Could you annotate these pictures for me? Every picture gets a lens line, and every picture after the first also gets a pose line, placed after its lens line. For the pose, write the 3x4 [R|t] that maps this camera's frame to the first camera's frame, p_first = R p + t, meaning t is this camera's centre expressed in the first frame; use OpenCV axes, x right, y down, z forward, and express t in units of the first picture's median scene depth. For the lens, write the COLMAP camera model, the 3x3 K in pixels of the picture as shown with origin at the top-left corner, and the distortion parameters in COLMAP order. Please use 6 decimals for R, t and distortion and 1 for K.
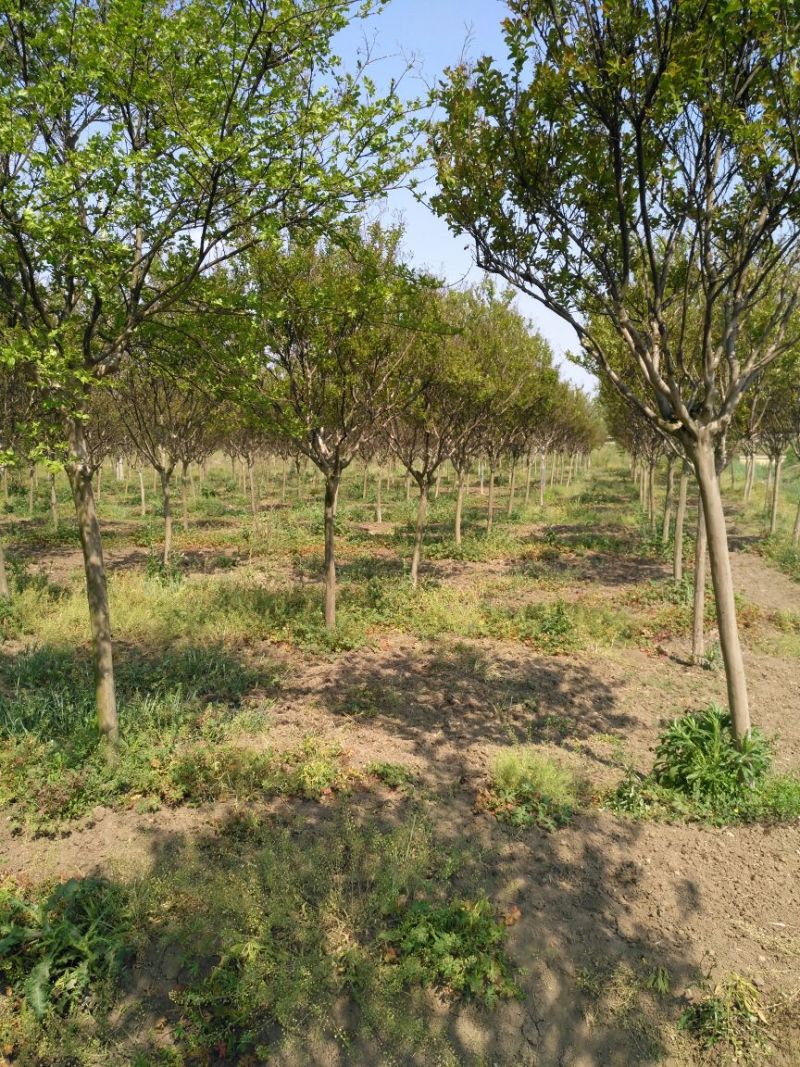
lens RADIAL K [[853.2, 0, 389.4], [0, 853.2, 539.9], [0, 0, 1]] dist [-0.008147, 0.045043]
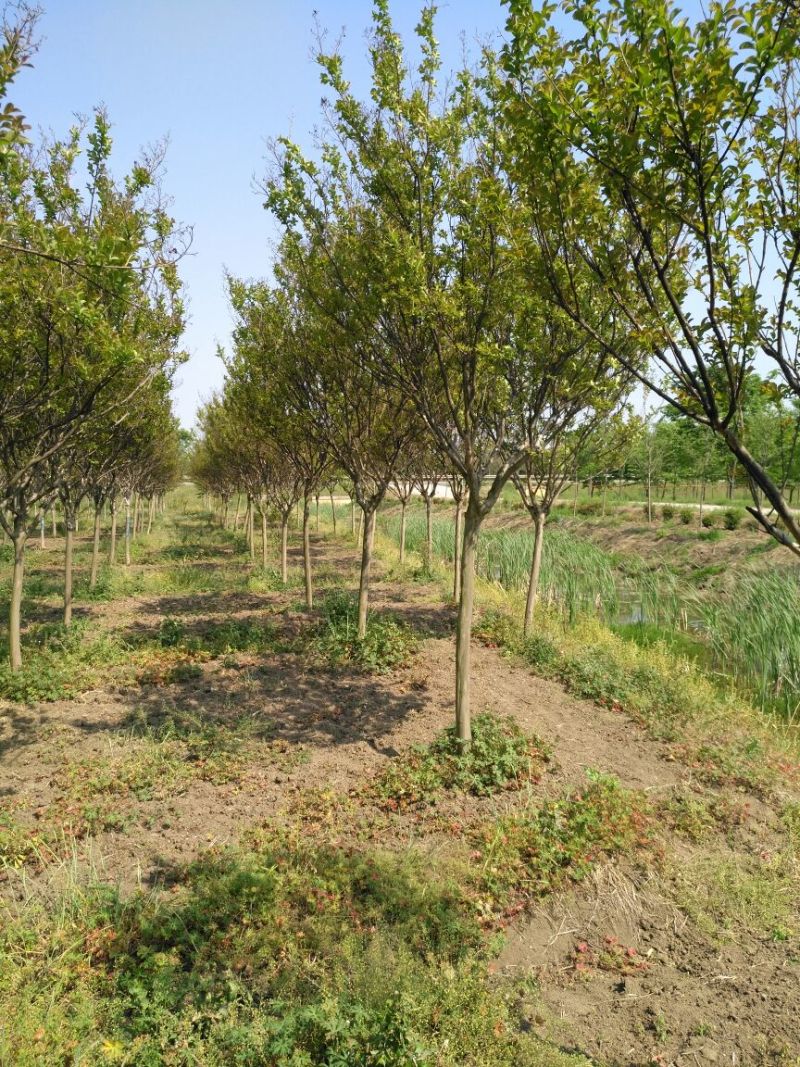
lens RADIAL K [[853.2, 0, 394.6], [0, 853.2, 533.1], [0, 0, 1]] dist [-0.008147, 0.045043]
pose [[0.875374, -0.023762, 0.482862, 0.057418], [0.050083, 0.997875, -0.041688, -0.087971], [-0.480846, 0.060676, 0.874703, 0.750271]]
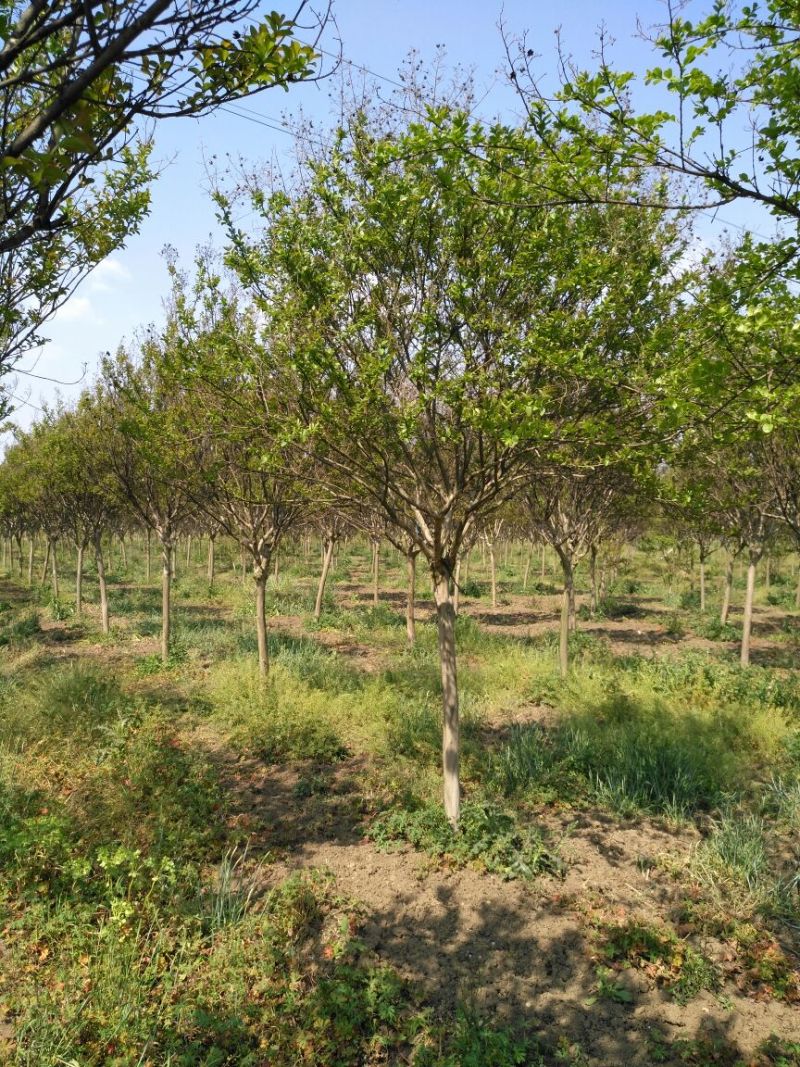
lens RADIAL K [[853.2, 0, 399.9], [0, 853.2, 537.6], [0, 0, 1]] dist [-0.008147, 0.045043]
pose [[0.692725, 0.021295, -0.720888, -0.189767], [-0.094124, 0.993684, -0.061094, -0.029791], [0.715034, 0.110174, 0.690354, 0.184007]]
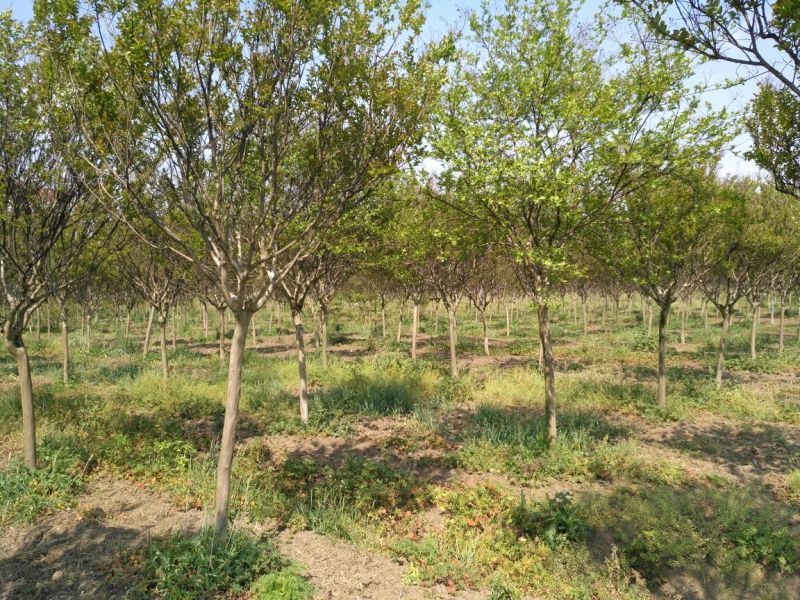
lens RADIAL K [[639.7, 0, 399.7], [0, 639.7, 308.3], [0, 0, 1]] dist [-0.008147, 0.045043]
pose [[0.913881, -0.000773, -0.405981, -0.034982], [-0.030268, 0.997086, -0.070031, 0.022748], [0.404852, 0.076288, 0.911194, -0.267694]]
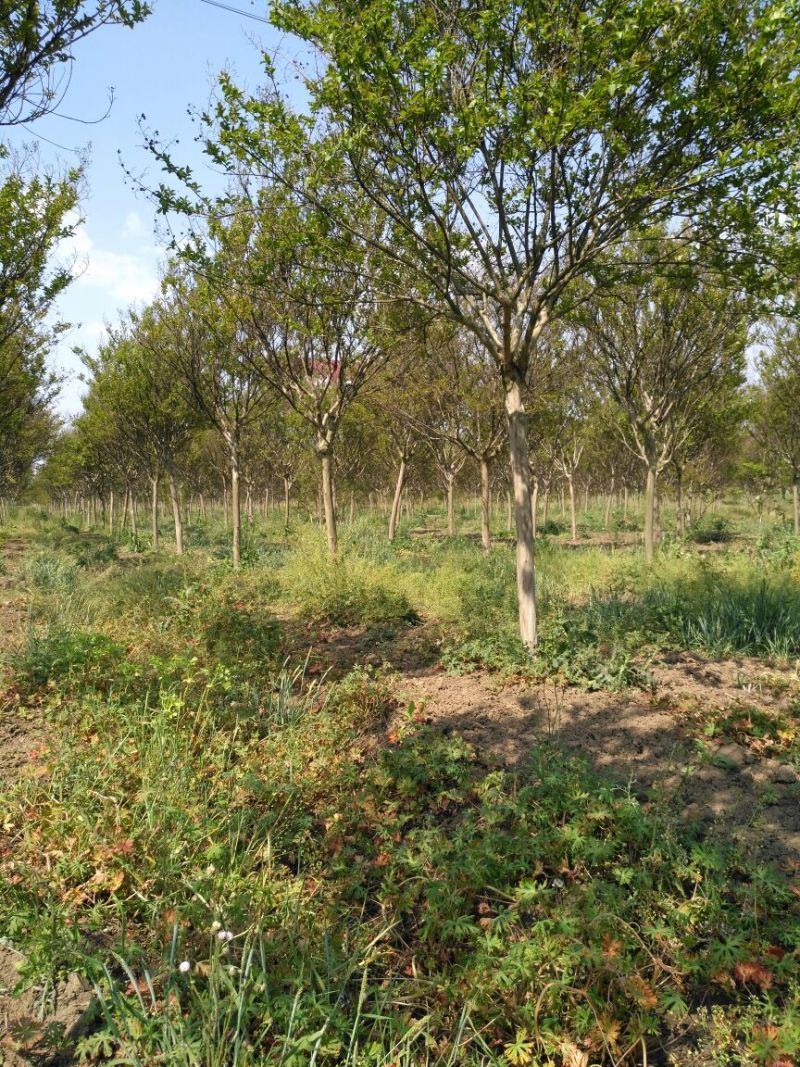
lens RADIAL K [[853.2, 0, 404.5], [0, 853.2, 527.4], [0, 0, 1]] dist [-0.008147, 0.045043]
pose [[0.628726, 0.022456, -0.777303, -0.218388], [-0.074607, 0.996714, -0.031552, 0.087543], [0.774040, 0.077829, 0.628335, 0.235955]]
